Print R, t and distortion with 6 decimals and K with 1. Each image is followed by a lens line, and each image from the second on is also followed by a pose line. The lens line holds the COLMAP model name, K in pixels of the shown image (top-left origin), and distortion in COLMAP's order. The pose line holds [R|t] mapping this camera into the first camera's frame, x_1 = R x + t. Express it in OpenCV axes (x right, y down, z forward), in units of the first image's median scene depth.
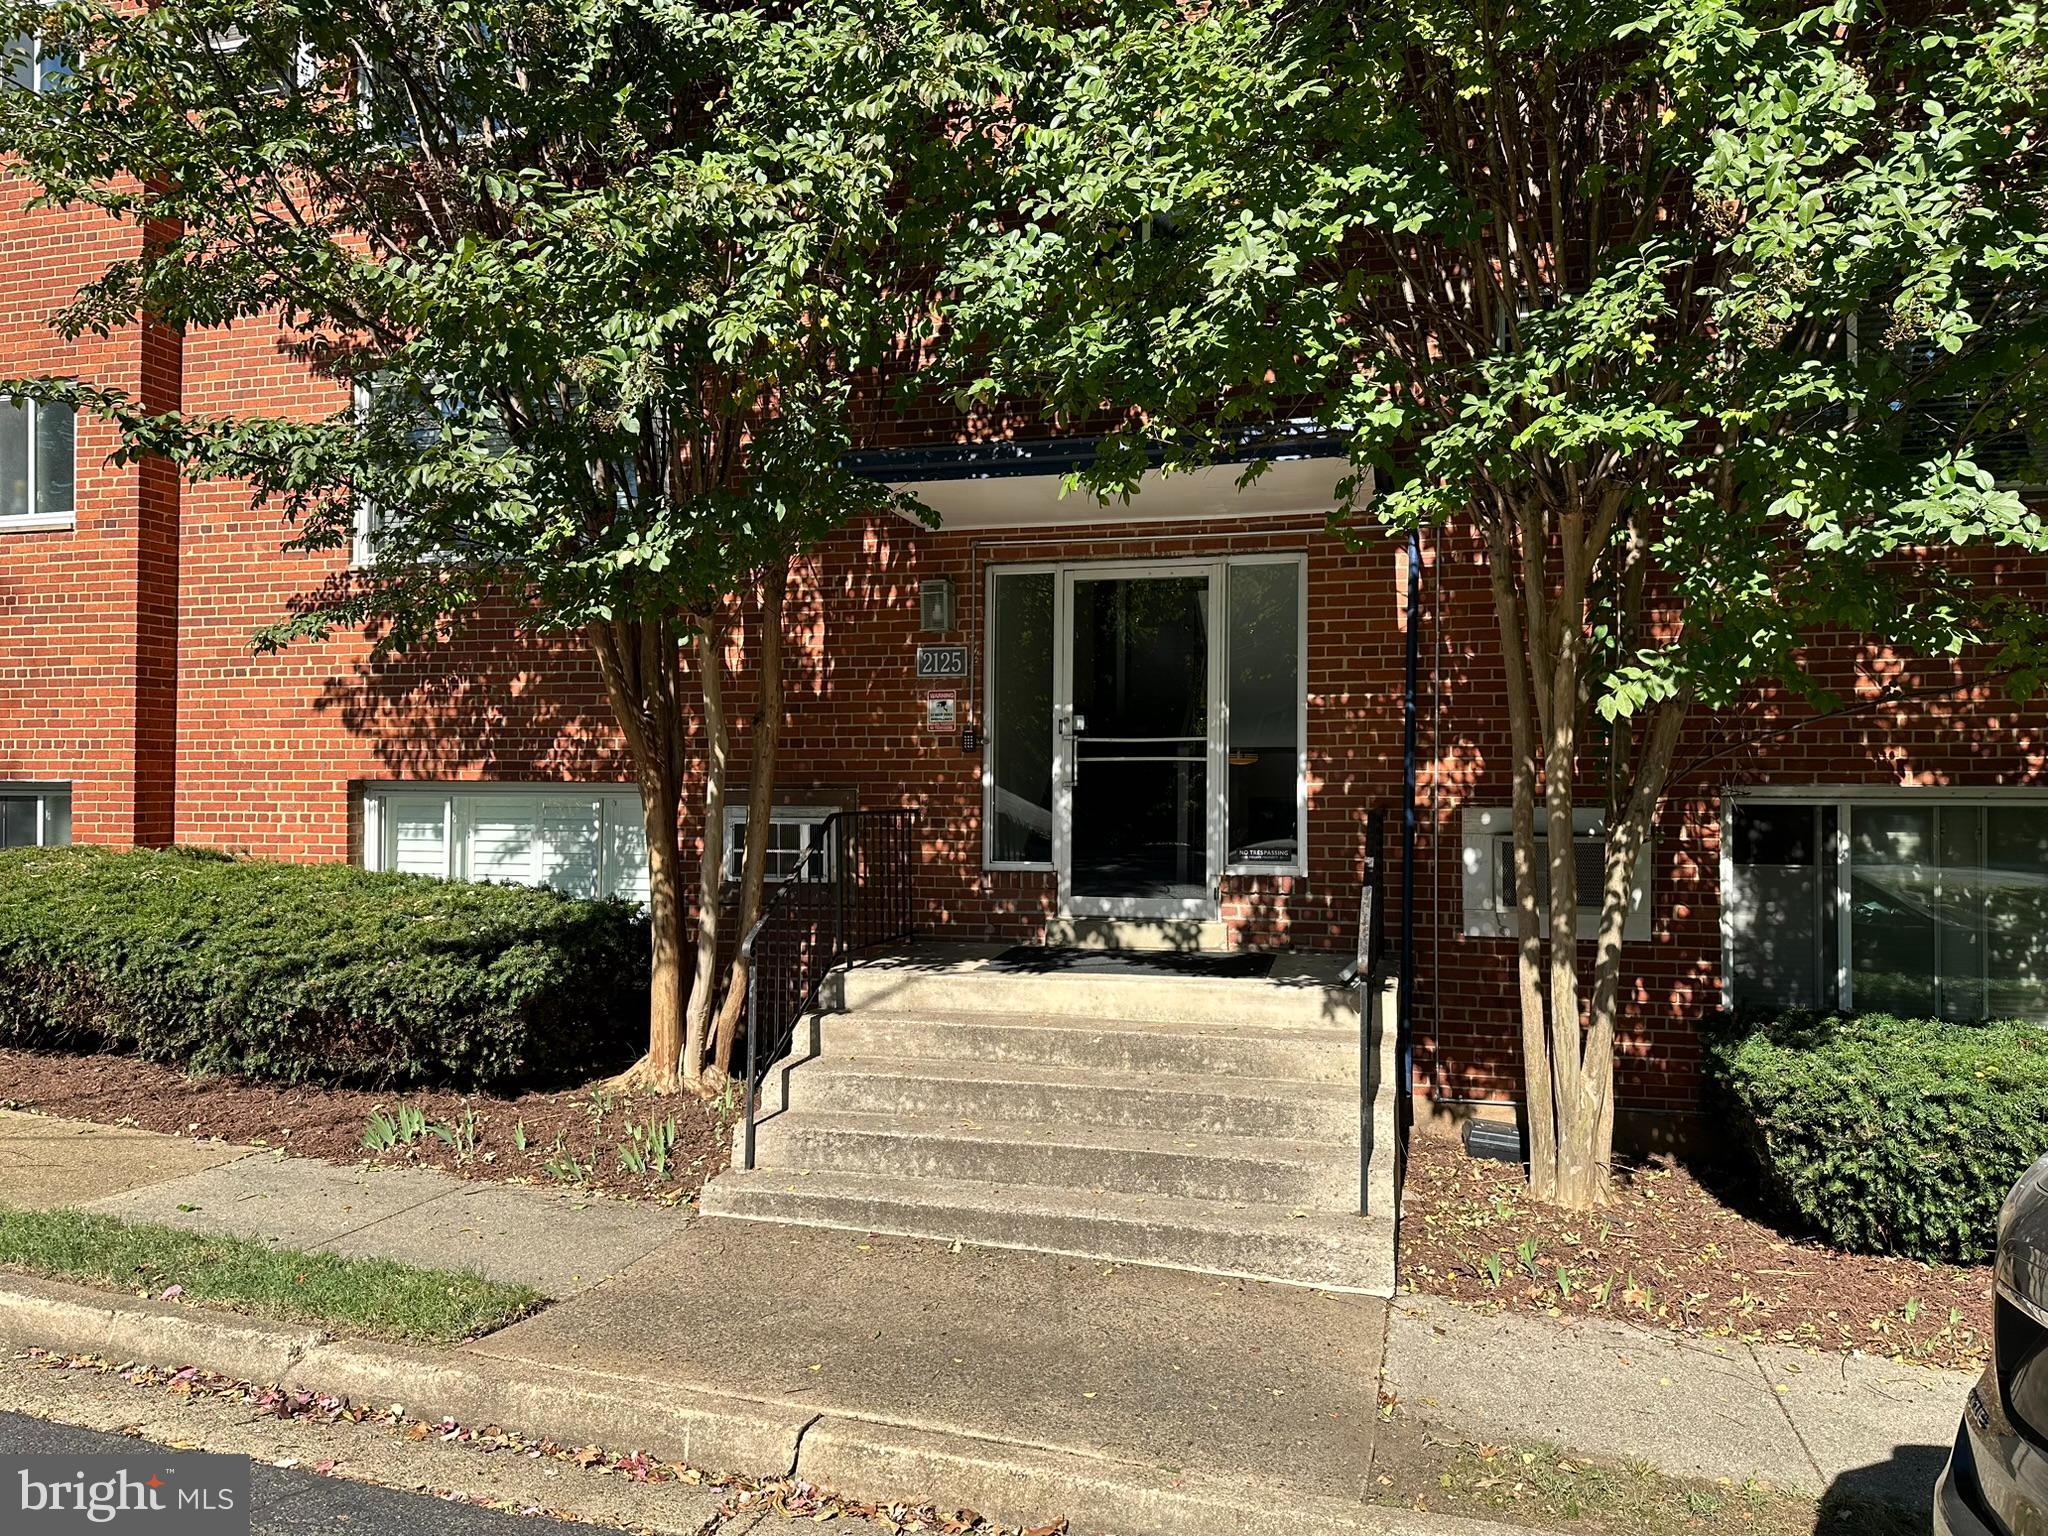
lens RADIAL K [[1448.0, 0, 1039.3], [0, 1448.0, 759.6], [0, 0, 1]] dist [0.112450, -0.177281]
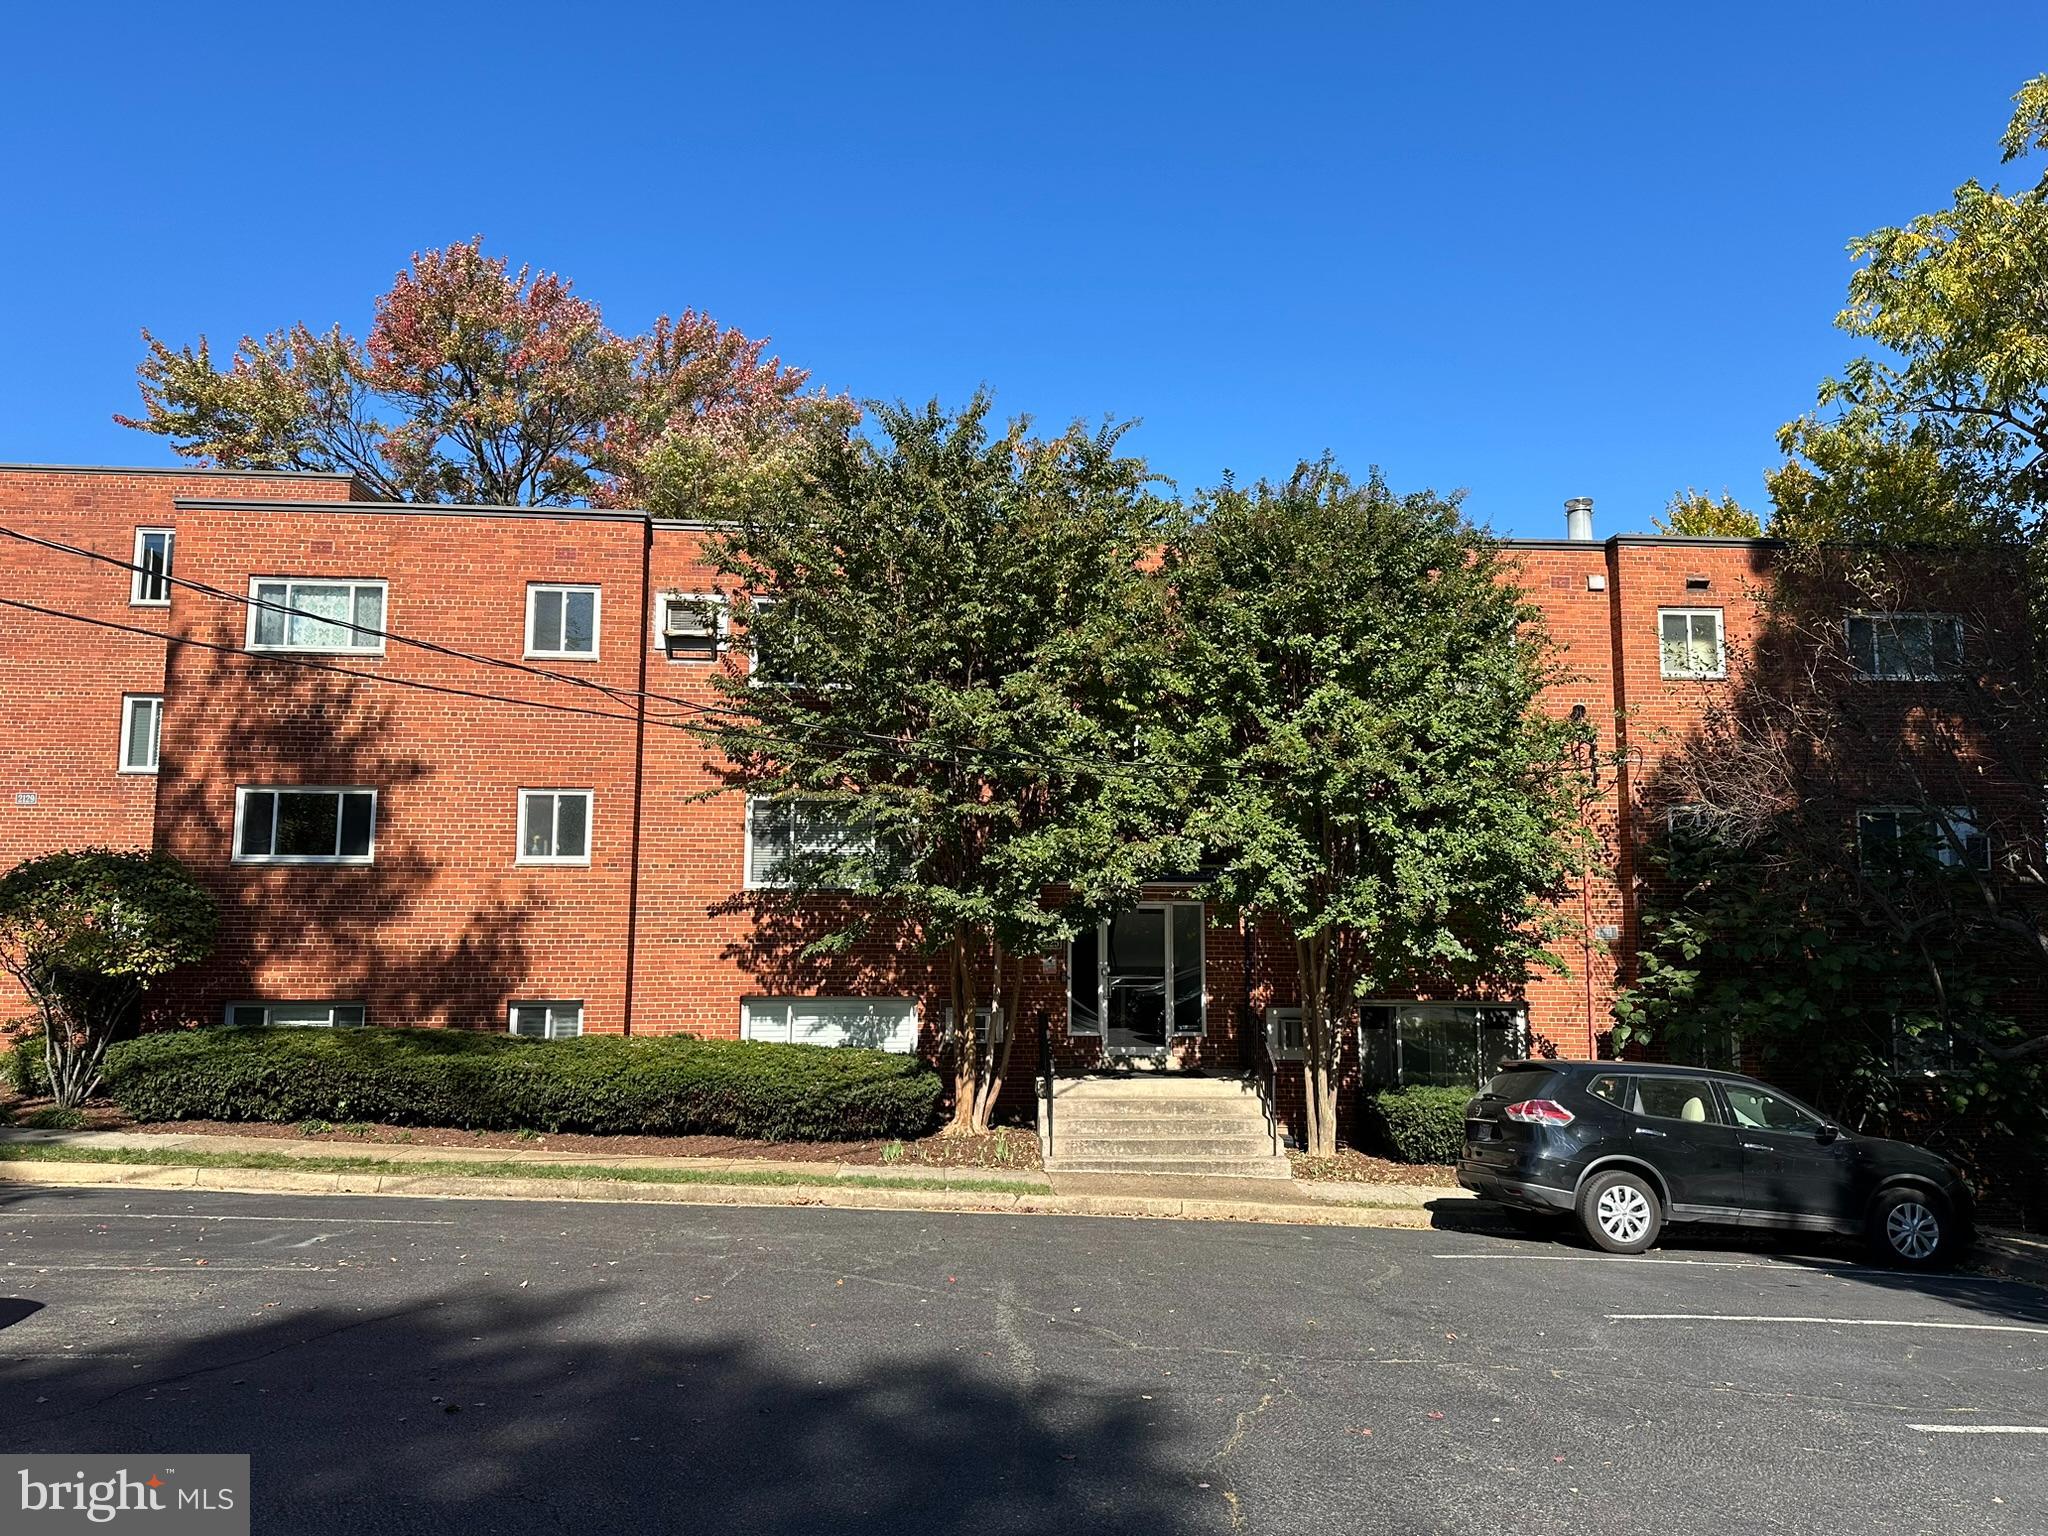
lens RADIAL K [[1448.0, 0, 1039.3], [0, 1448.0, 759.6], [0, 0, 1]] dist [0.112450, -0.177281]
pose [[0.946602, 0.039049, 0.320030, -0.880759], [-0.012425, 0.996319, -0.084815, -0.171496], [-0.322164, 0.076310, 0.943603, -1.246090]]
